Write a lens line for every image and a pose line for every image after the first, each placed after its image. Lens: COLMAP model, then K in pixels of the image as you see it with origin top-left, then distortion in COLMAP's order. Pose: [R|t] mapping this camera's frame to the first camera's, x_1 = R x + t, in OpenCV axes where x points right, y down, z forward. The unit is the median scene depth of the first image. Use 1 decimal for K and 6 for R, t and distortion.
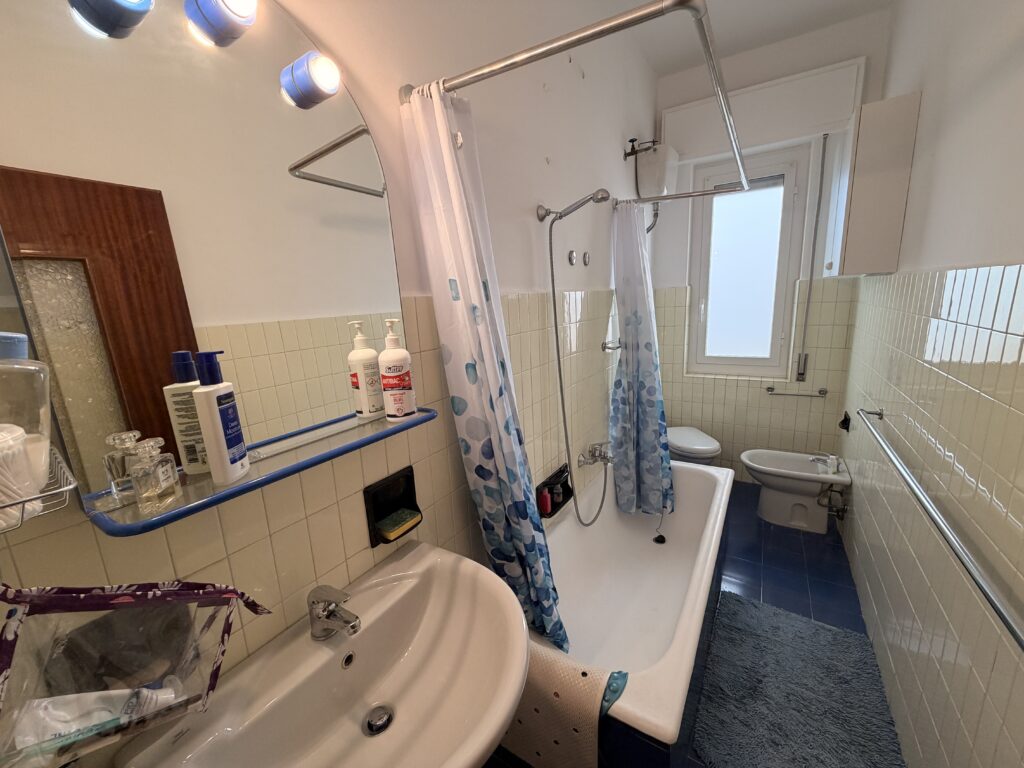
lens RADIAL K [[406.1, 0, 517.2], [0, 406.1, 383.7], [0, 0, 1]] dist [-0.000087, -0.000031]
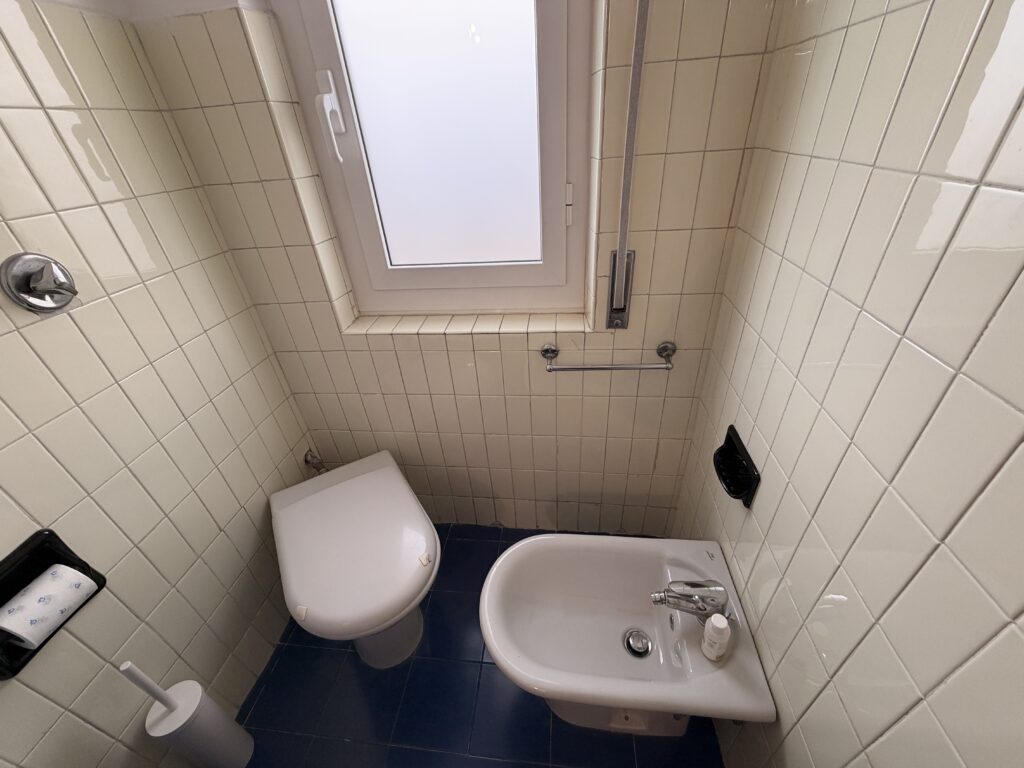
lens RADIAL K [[406.1, 0, 514.8], [0, 406.1, 387.6], [0, 0, 1]] dist [-0.000087, -0.000031]
pose [[0.906576, -0.230242, 0.353708, 0.627172], [0.104552, 0.934481, 0.340314, -0.122988], [-0.408888, -0.271539, 0.871250, 0.934701]]
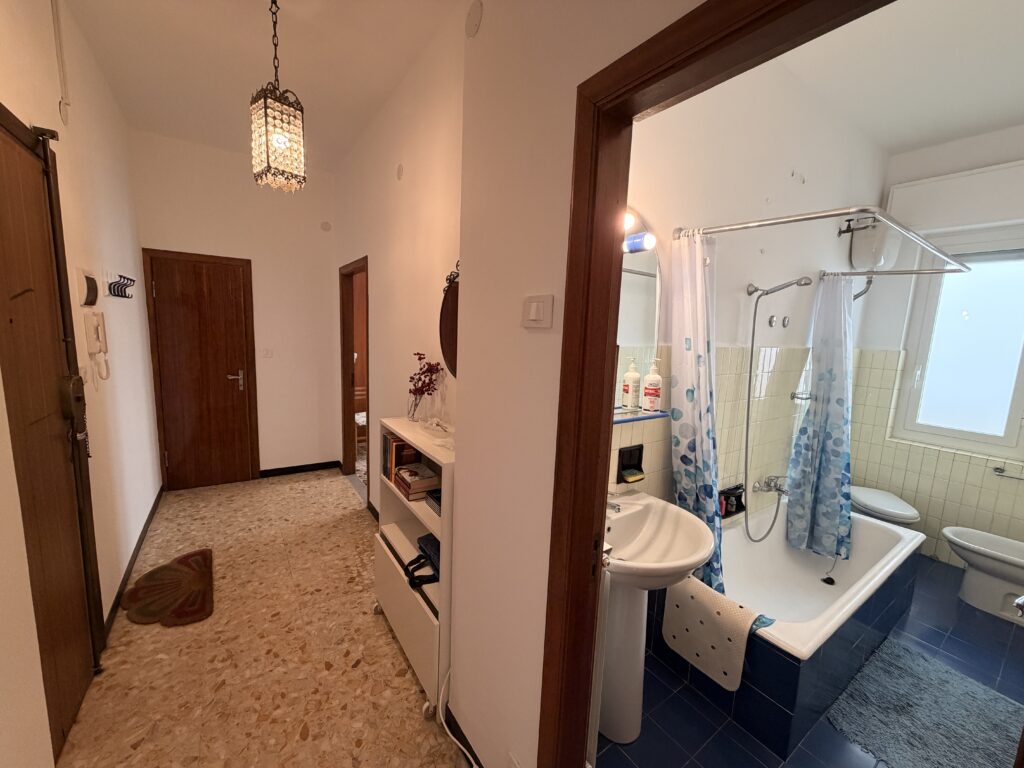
lens RADIAL K [[406.1, 0, 513.3], [0, 406.1, 383.2], [0, 0, 1]] dist [-0.000087, -0.000031]
pose [[0.908261, 0.141883, -0.393614, -0.065905], [-0.169896, 0.984765, -0.037062, 0.057148], [0.382358, 0.100536, 0.918529, -0.410567]]
